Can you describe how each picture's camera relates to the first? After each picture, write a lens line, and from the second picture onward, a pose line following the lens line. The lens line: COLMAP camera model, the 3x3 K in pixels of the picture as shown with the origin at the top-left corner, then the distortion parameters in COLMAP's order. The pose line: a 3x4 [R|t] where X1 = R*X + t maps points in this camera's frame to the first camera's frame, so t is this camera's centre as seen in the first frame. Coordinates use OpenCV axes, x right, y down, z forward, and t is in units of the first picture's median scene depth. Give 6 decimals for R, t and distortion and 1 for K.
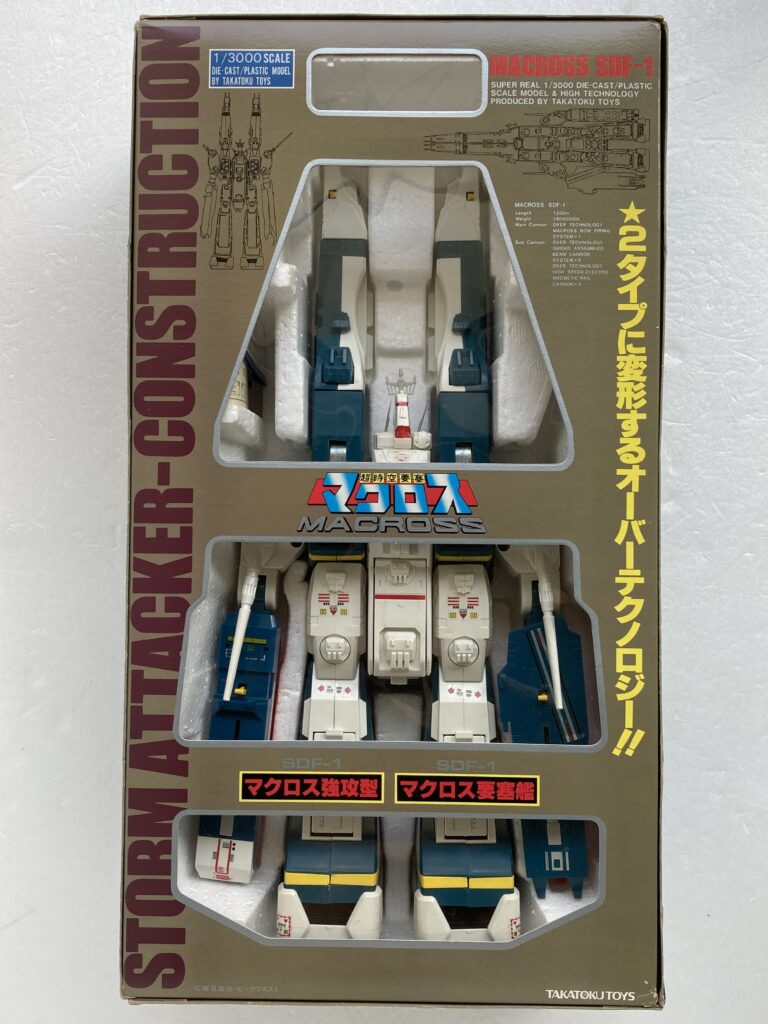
lens RADIAL K [[826.8, 0, 384.0], [0, 826.8, 512.0], [0, 0, 1]] dist [0.011764, -0.073713]
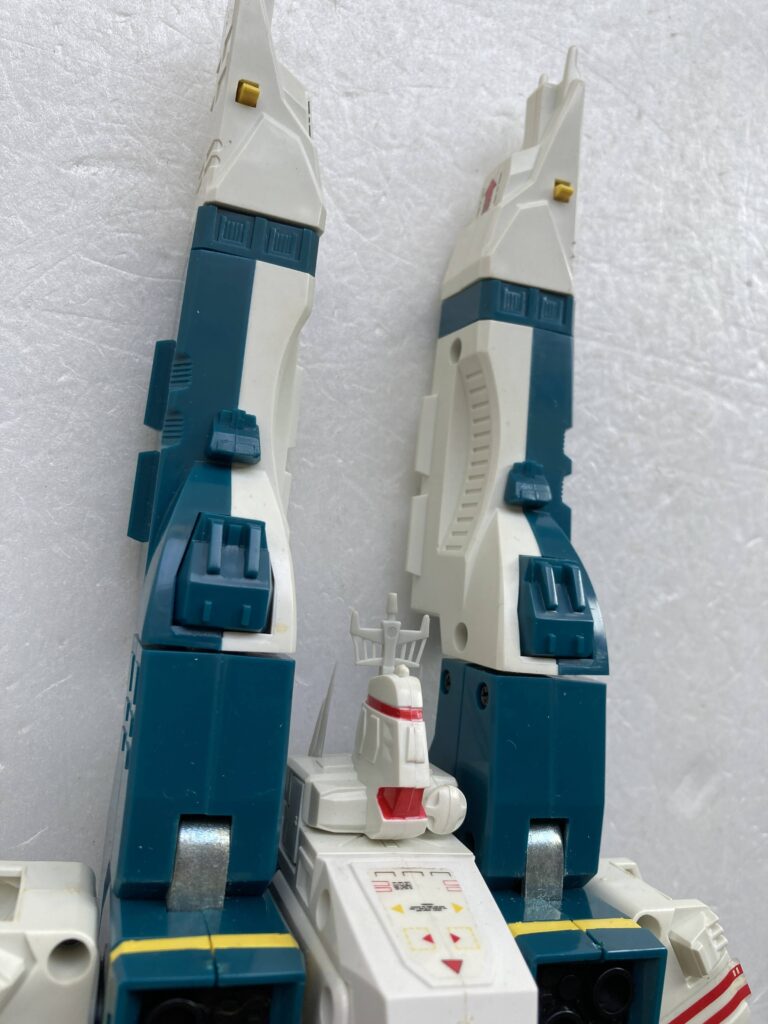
lens RADIAL K [[826.8, 0, 384.0], [0, 826.8, 512.0], [0, 0, 1]] dist [0.011764, -0.073713]
pose [[0.933143, 0.122601, 0.337954, -0.092797], [-0.095430, 0.990802, -0.095941, -0.144460], [-0.346608, 0.057275, 0.936260, 0.548079]]
